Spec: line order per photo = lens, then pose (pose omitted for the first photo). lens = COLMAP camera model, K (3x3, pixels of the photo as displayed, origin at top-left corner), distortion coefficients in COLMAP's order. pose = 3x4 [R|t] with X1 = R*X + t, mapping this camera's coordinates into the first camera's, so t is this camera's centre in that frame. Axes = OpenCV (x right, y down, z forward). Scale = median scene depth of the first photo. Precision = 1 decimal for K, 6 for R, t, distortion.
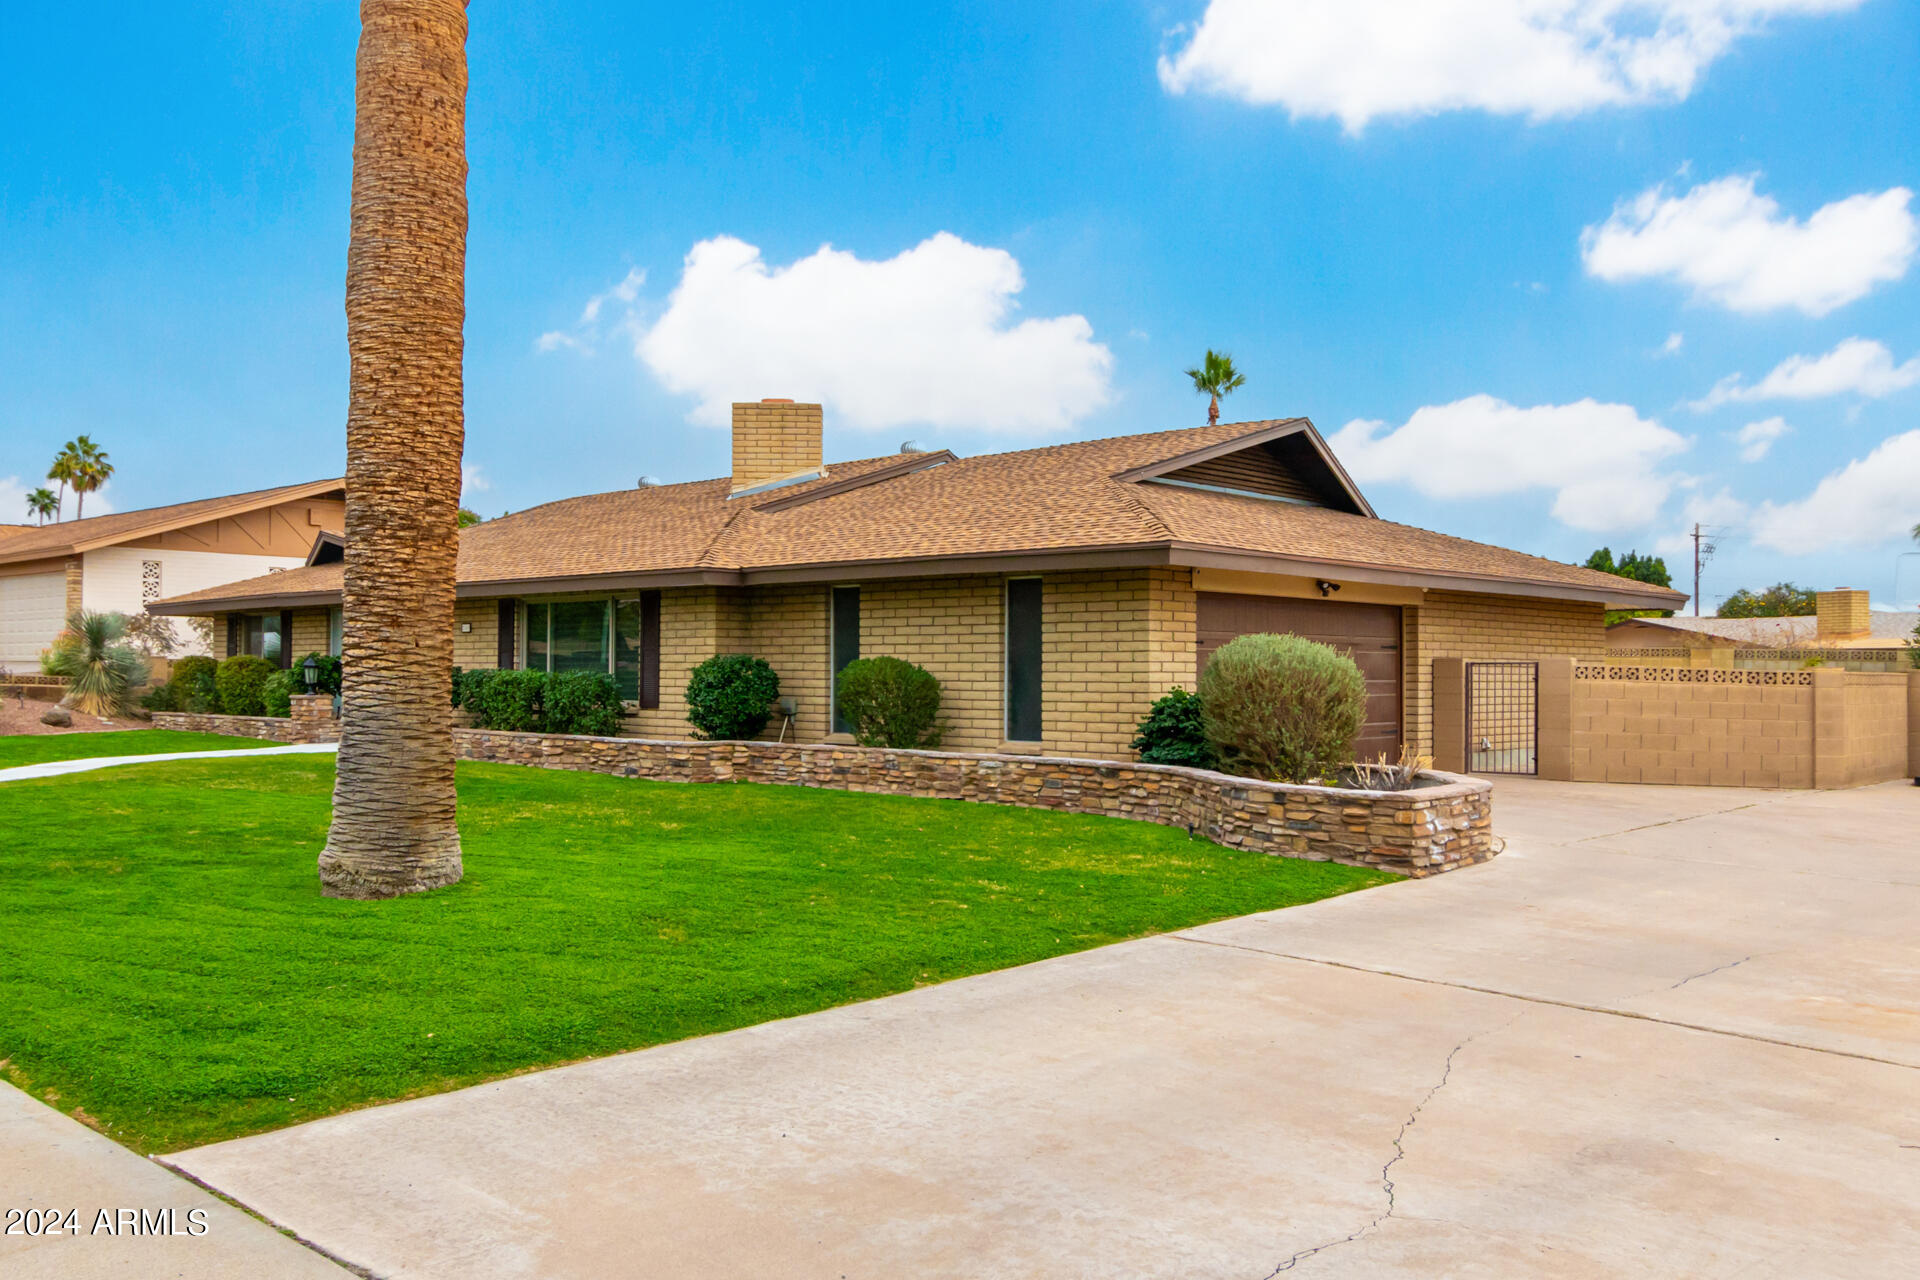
lens RADIAL K [[1562.6, 0, 958.0], [0, 1562.6, 648.6], [0, 0, 1]] dist [-0.005627, 0.016440]
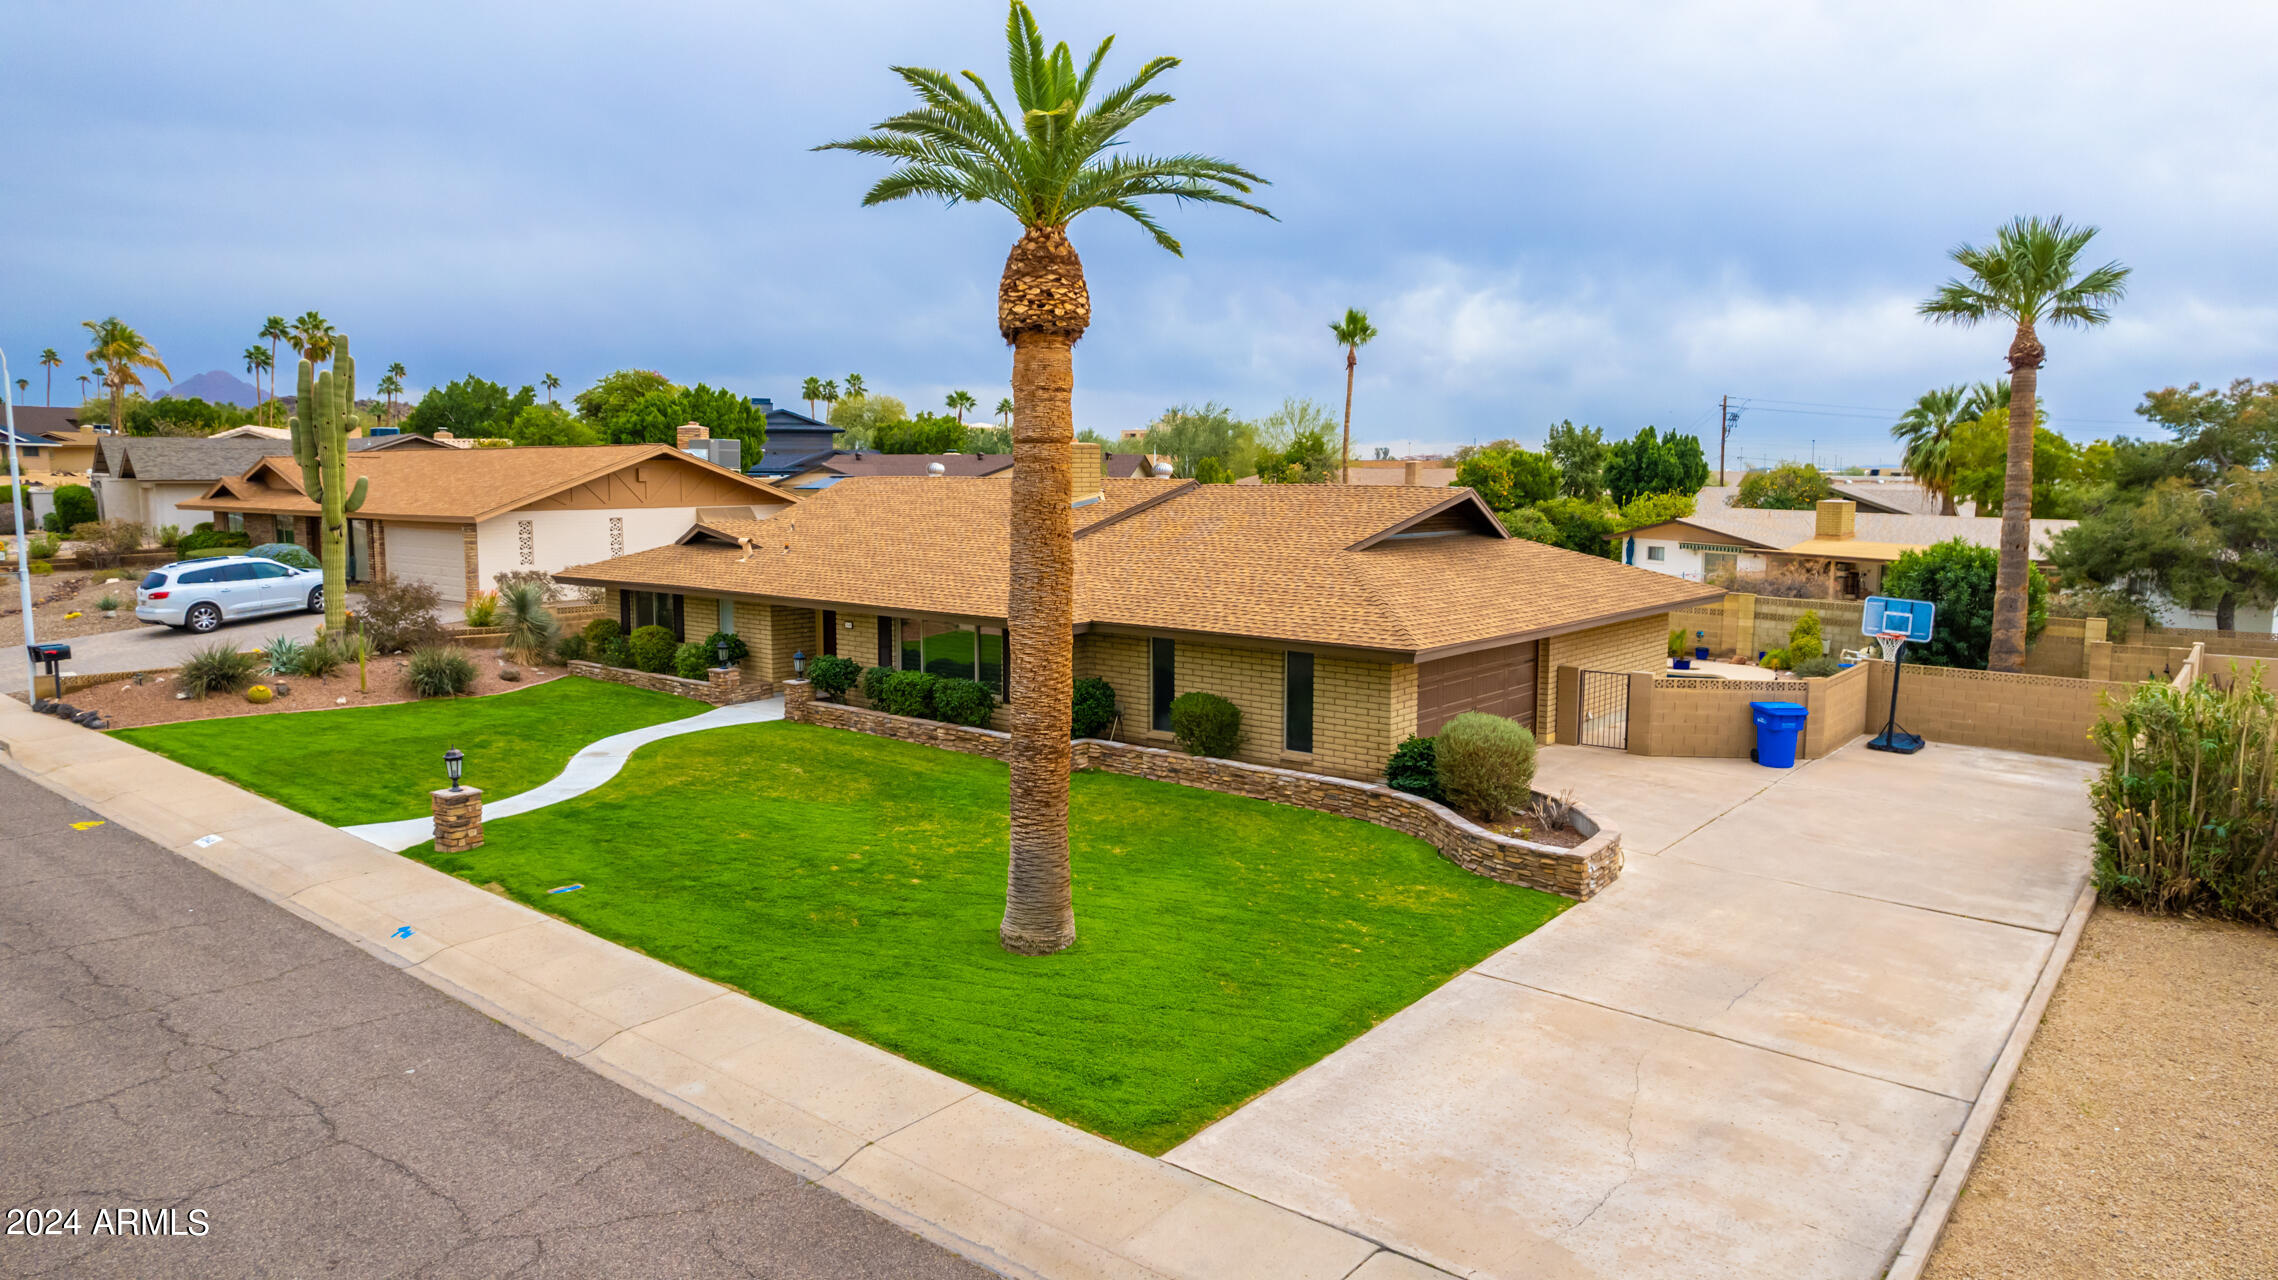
lens RADIAL K [[1421.3, 0, 1139.2], [0, 1421.3, 636.7], [0, 0, 1]] dist [-0.050932, -0.001769]
pose [[0.998440, -0.009021, 0.055110, -0.187715], [0.001849, 0.991667, 0.128813, -0.229916], [-0.055813, -0.128510, 0.990136, -0.329154]]
